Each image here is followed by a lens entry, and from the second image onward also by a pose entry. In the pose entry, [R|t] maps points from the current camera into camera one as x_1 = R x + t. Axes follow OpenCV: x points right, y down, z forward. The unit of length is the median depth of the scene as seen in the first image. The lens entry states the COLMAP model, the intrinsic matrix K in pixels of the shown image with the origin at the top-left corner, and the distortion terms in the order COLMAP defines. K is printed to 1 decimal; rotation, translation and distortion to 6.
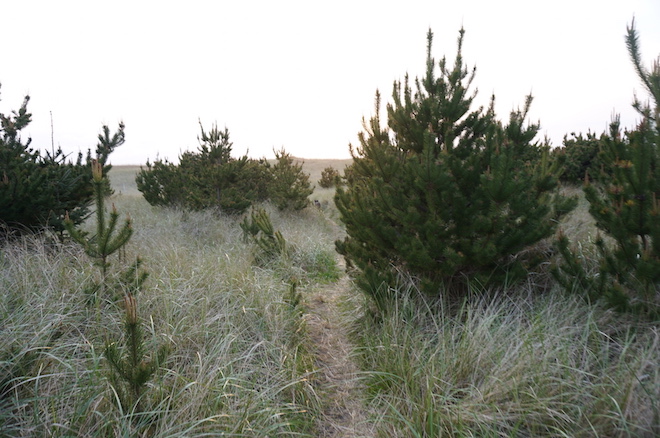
lens RADIAL K [[458.7, 0, 330.0], [0, 458.7, 219.0], [0, 0, 1]] dist [-0.000013, -0.000015]
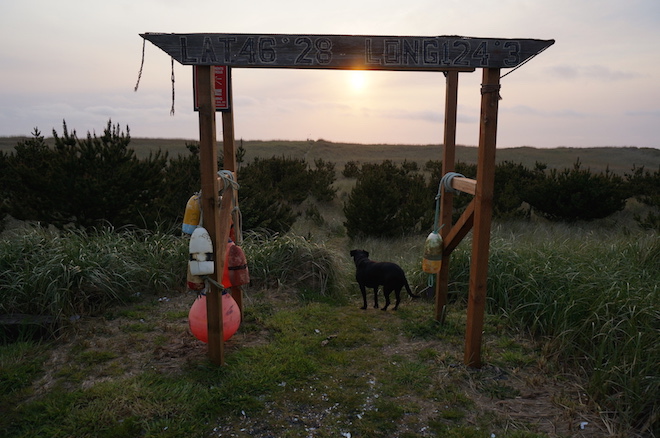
lens RADIAL K [[458.7, 0, 330.0], [0, 458.7, 219.0], [0, 0, 1]] dist [-0.000013, -0.000015]
pose [[0.995852, 0.079905, -0.043528, 0.038008], [-0.077490, 0.995497, 0.054595, -0.089014], [0.047694, -0.050996, 0.997559, -1.387406]]
